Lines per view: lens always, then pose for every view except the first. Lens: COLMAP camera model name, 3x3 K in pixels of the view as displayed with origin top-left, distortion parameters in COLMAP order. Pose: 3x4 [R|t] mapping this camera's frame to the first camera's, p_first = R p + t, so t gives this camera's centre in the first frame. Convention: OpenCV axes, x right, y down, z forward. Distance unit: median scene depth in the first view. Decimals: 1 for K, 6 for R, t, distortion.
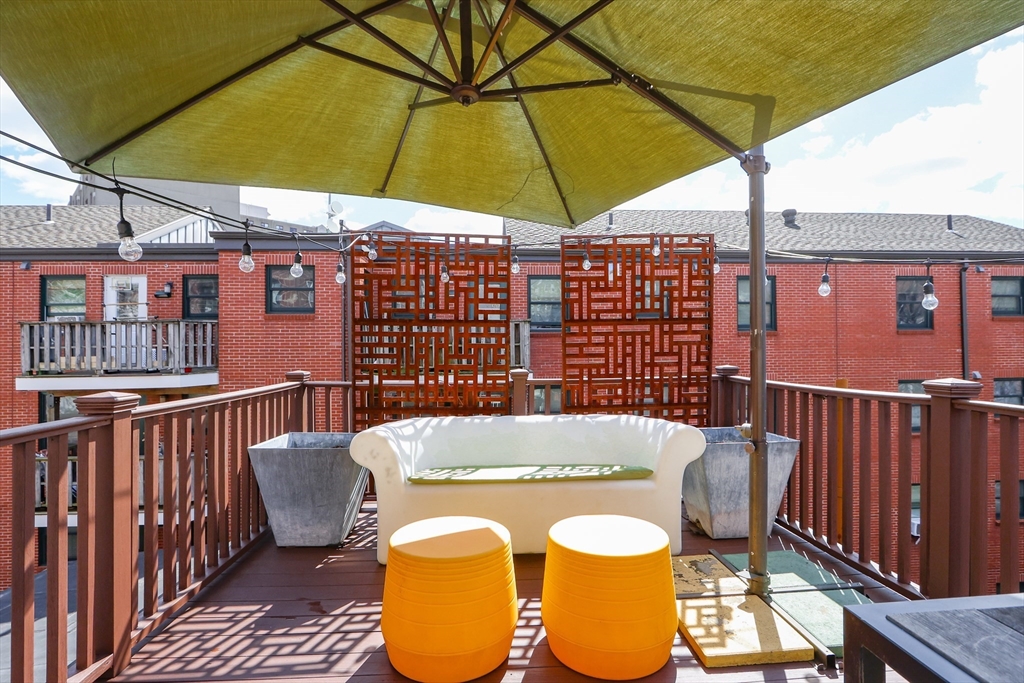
lens RADIAL K [[486.0, 0, 519.9], [0, 486.0, 351.0], [0, 0, 1]] dist [-0.003328, 0.001550]
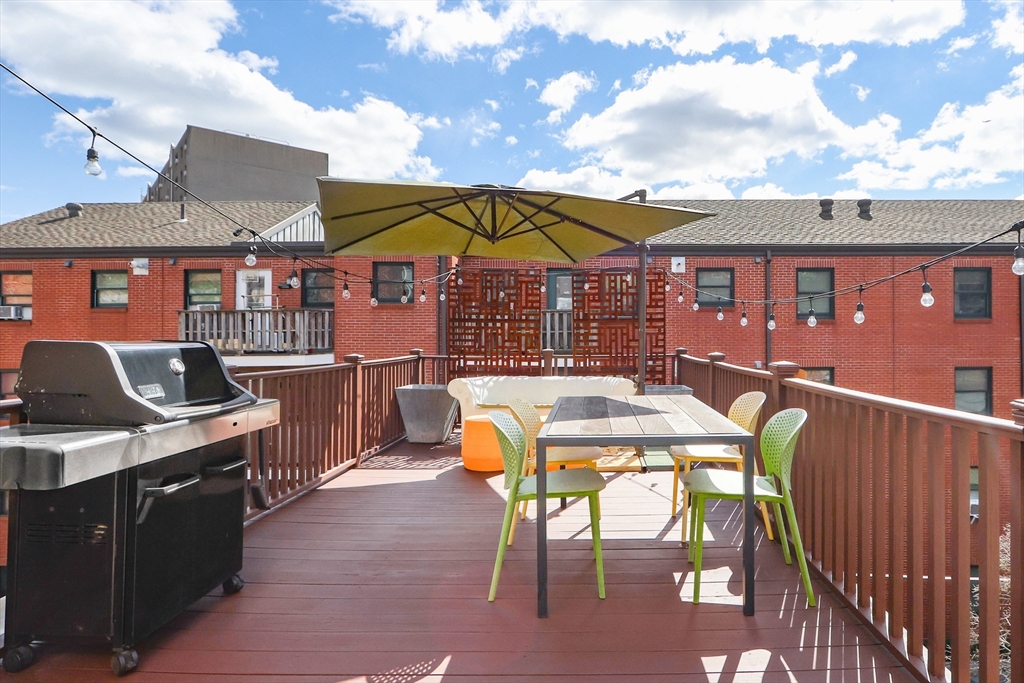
lens RADIAL K [[571.6, 0, 588.5], [0, 571.6, 339.3], [0, 0, 1]] dist [0.000836, 0.000673]
pose [[0.996756, 0.006916, -0.080181, 0.111578], [-0.006418, 0.999959, 0.006462, -0.003357], [0.080223, -0.005926, 0.996759, -0.349625]]
